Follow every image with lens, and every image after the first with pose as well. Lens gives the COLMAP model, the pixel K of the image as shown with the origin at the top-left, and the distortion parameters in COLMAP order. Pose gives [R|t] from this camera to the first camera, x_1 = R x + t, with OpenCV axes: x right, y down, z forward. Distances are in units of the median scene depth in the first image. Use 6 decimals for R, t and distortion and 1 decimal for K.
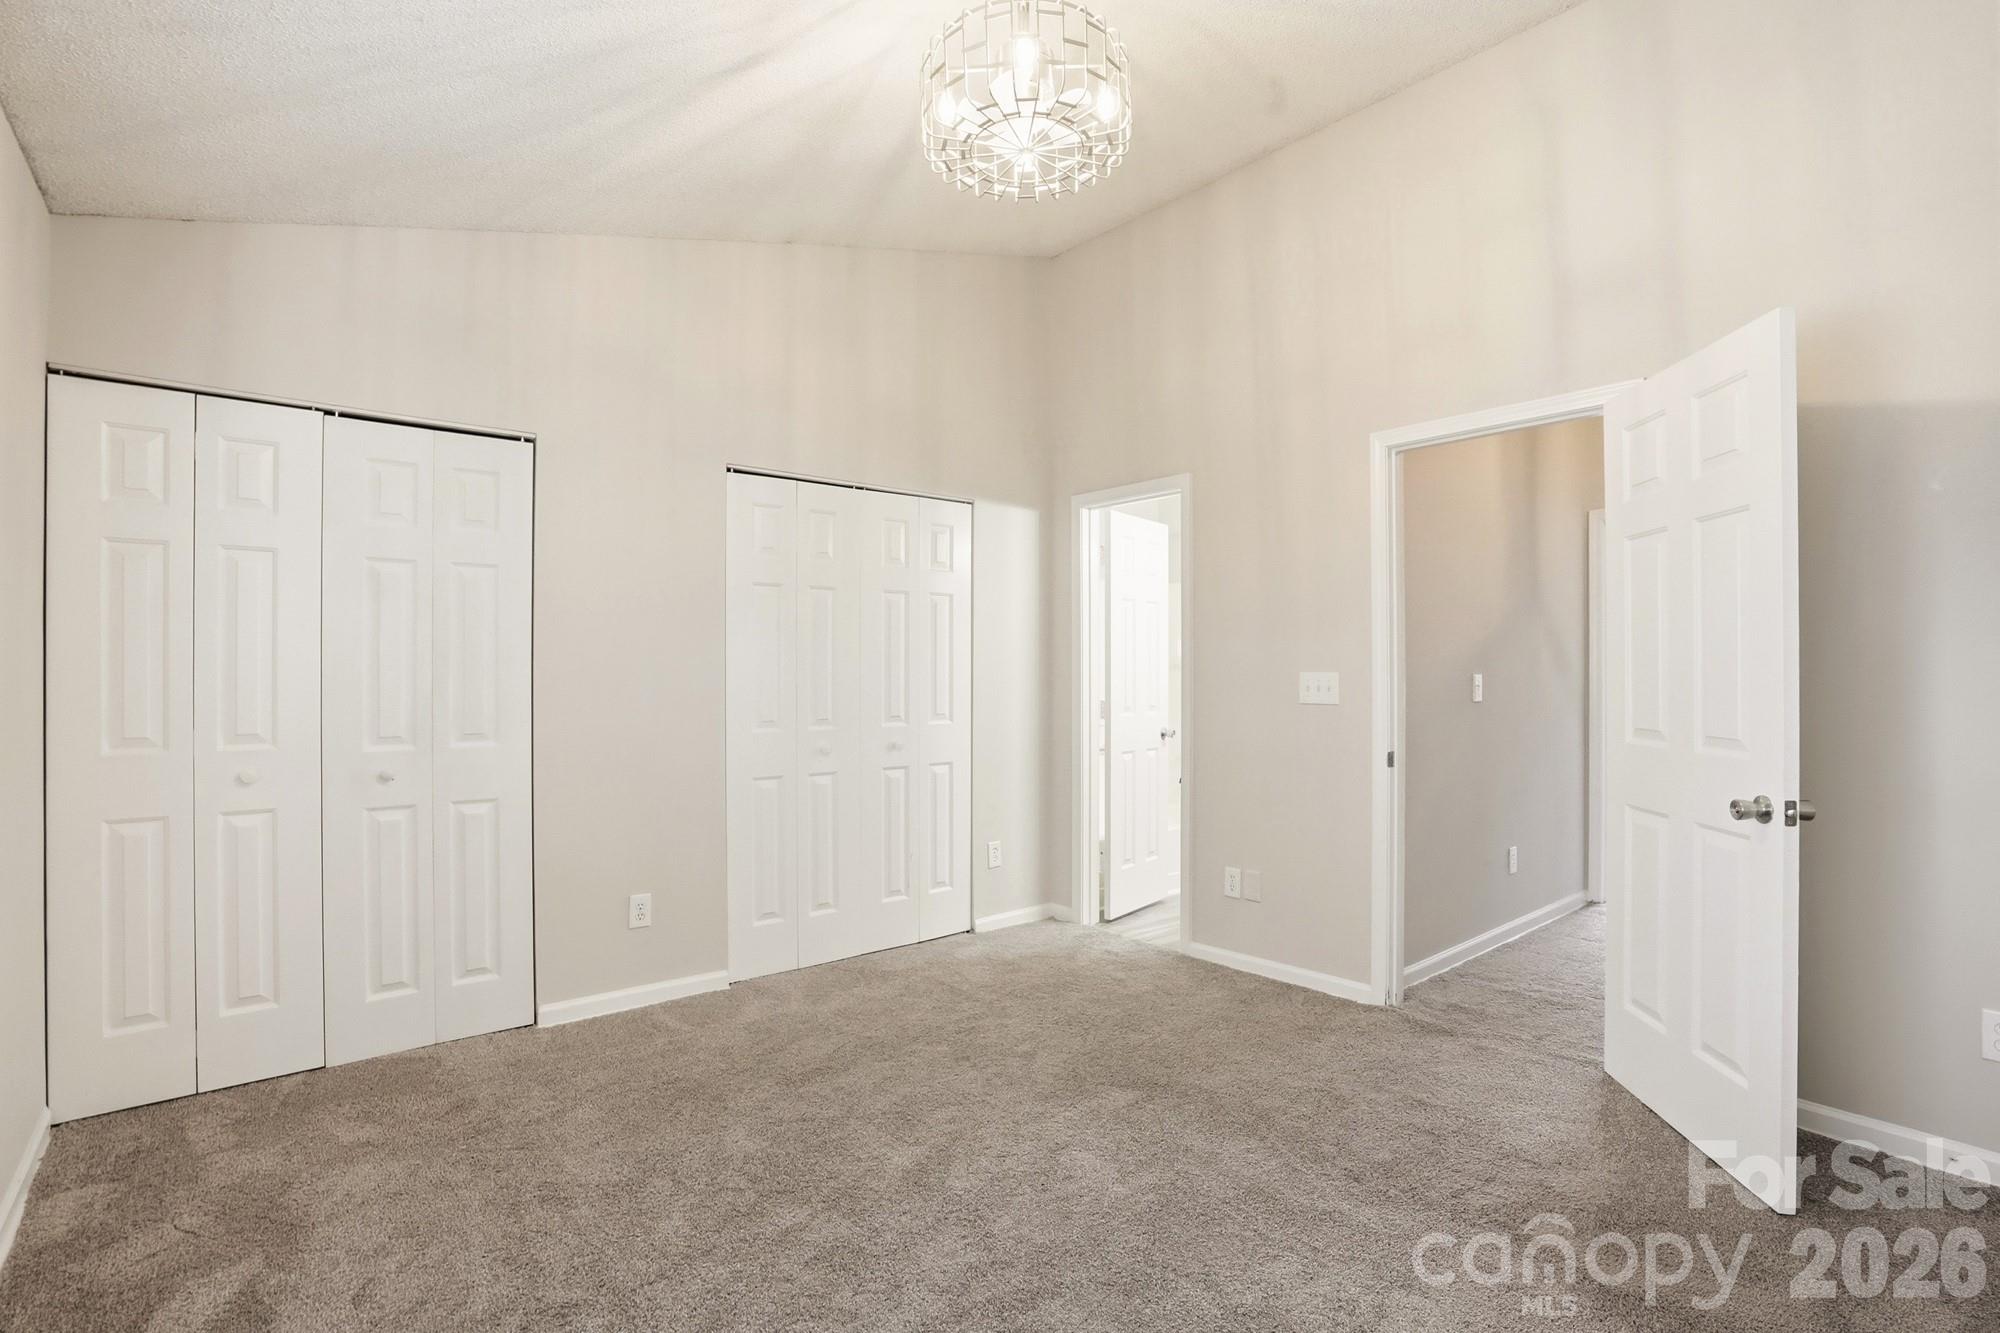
lens RADIAL K [[926.2, 0, 1004.8], [0, 926.2, 661.5], [0, 0, 1]] dist [-0.057432, 0.017911]
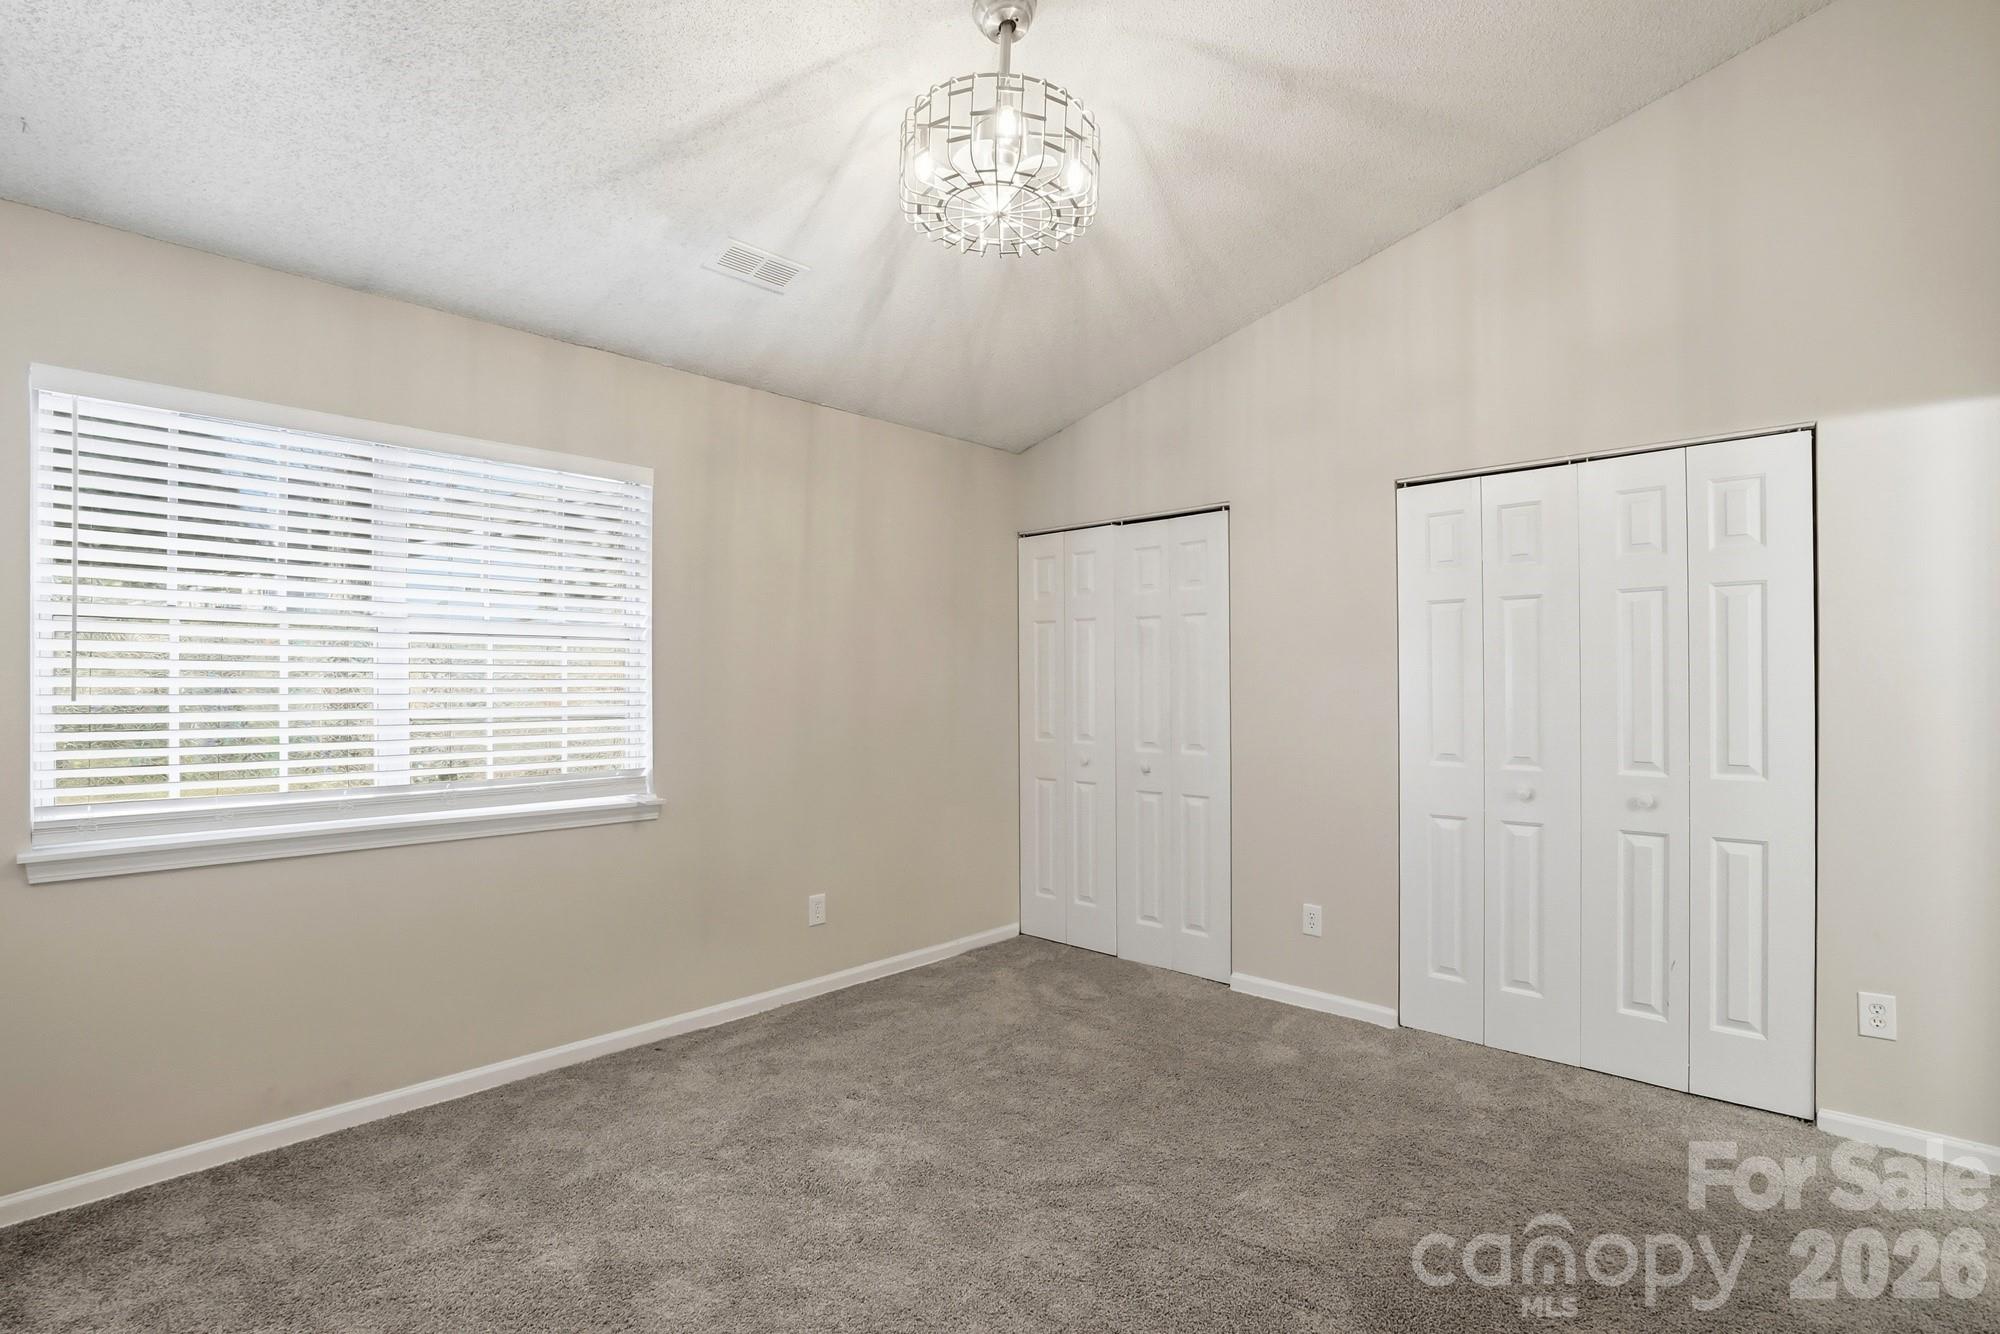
lens RADIAL K [[931.1, 0, 1021.6], [0, 931.1, 703.5], [0, 0, 1]] dist [-0.072282, 0.026533]
pose [[0.128061, 0.007373, -0.991739, 0.627672], [0.002582, 0.999966, 0.007768, 0.008935], [0.991763, -0.003556, 0.128038, 0.522133]]
